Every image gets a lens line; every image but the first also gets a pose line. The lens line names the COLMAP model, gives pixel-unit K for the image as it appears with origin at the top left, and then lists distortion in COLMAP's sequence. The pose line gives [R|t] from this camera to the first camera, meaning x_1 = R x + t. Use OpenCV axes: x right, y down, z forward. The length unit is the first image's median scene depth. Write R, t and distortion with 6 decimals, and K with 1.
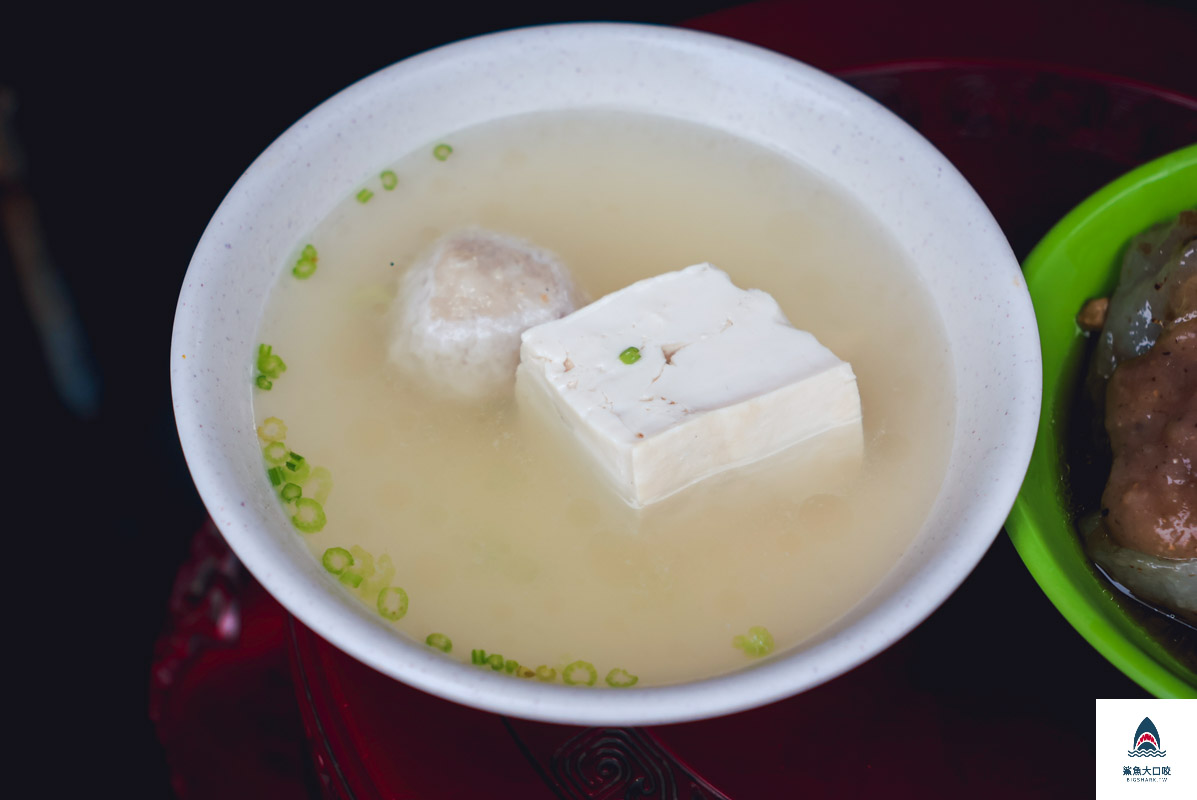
lens RADIAL K [[2463.5, 0, 601.3], [0, 2463.5, 377.8], [0, 0, 1]] dist [-0.027775, 1.770374]
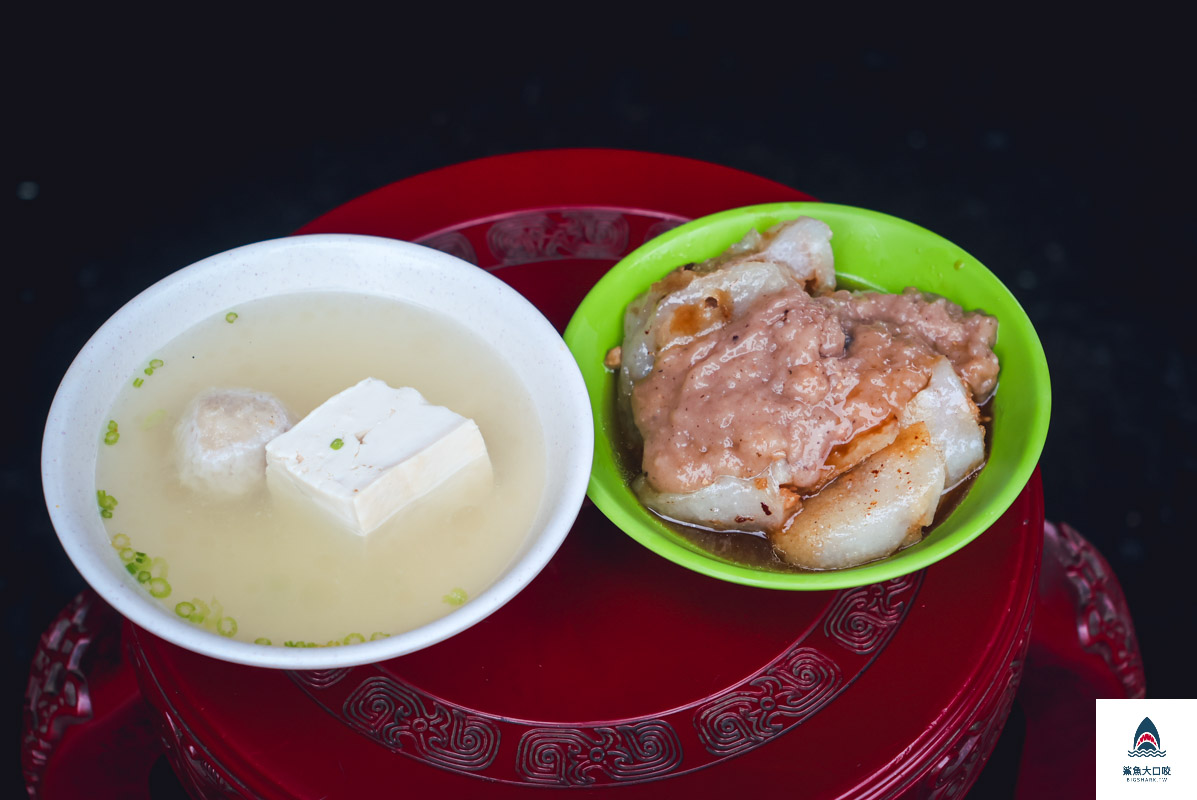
lens RADIAL K [[2463.5, 0, 601.3], [0, 2463.5, 377.8], [0, 0, 1]] dist [-0.027775, 1.770374]
pose [[0.960888, -0.213868, 0.175941, -0.093043], [0.223554, 0.973990, -0.036971, 0.045259], [-0.163458, 0.074858, 0.983706, -0.578545]]
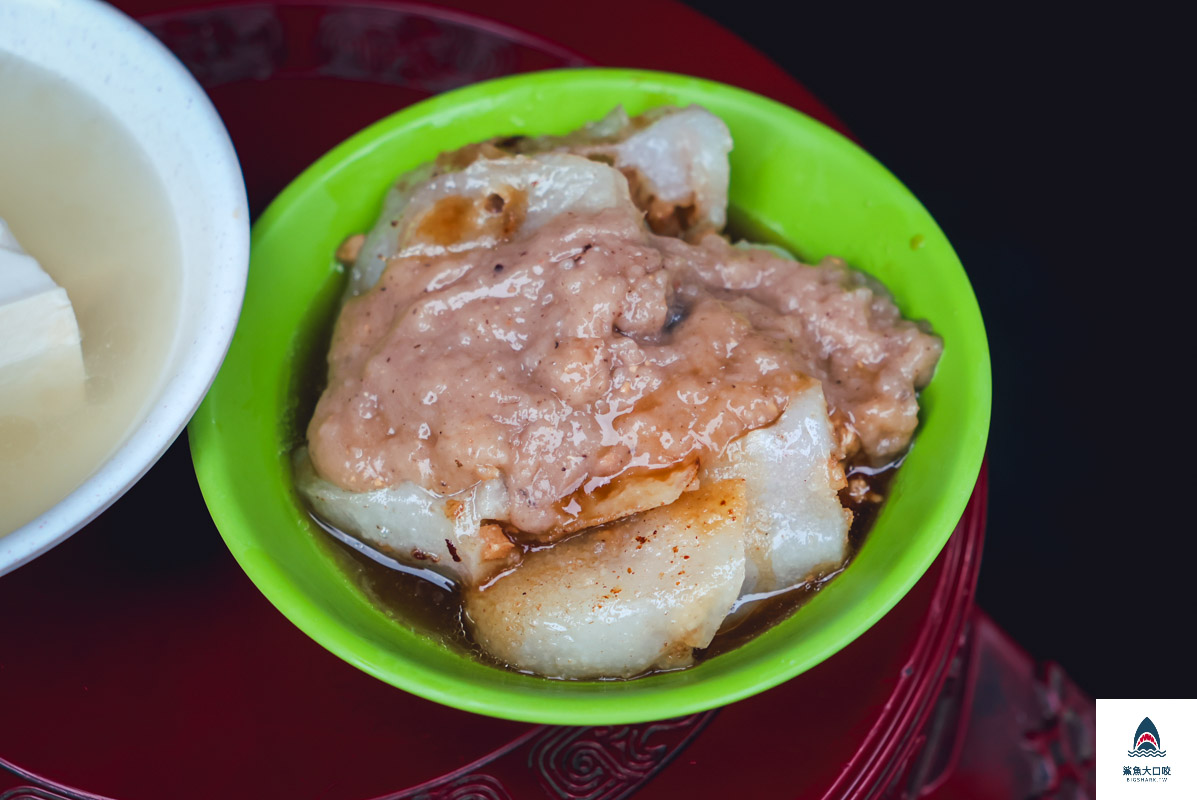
lens RADIAL K [[2463.5, 0, 601.3], [0, 2463.5, 377.8], [0, 0, 1]] dist [-0.027775, 1.770374]
pose [[0.999526, 0.030712, -0.002227, 0.321417], [-0.030663, 0.999341, 0.019432, 0.004059], [0.002823, -0.019354, 0.999809, -0.012081]]
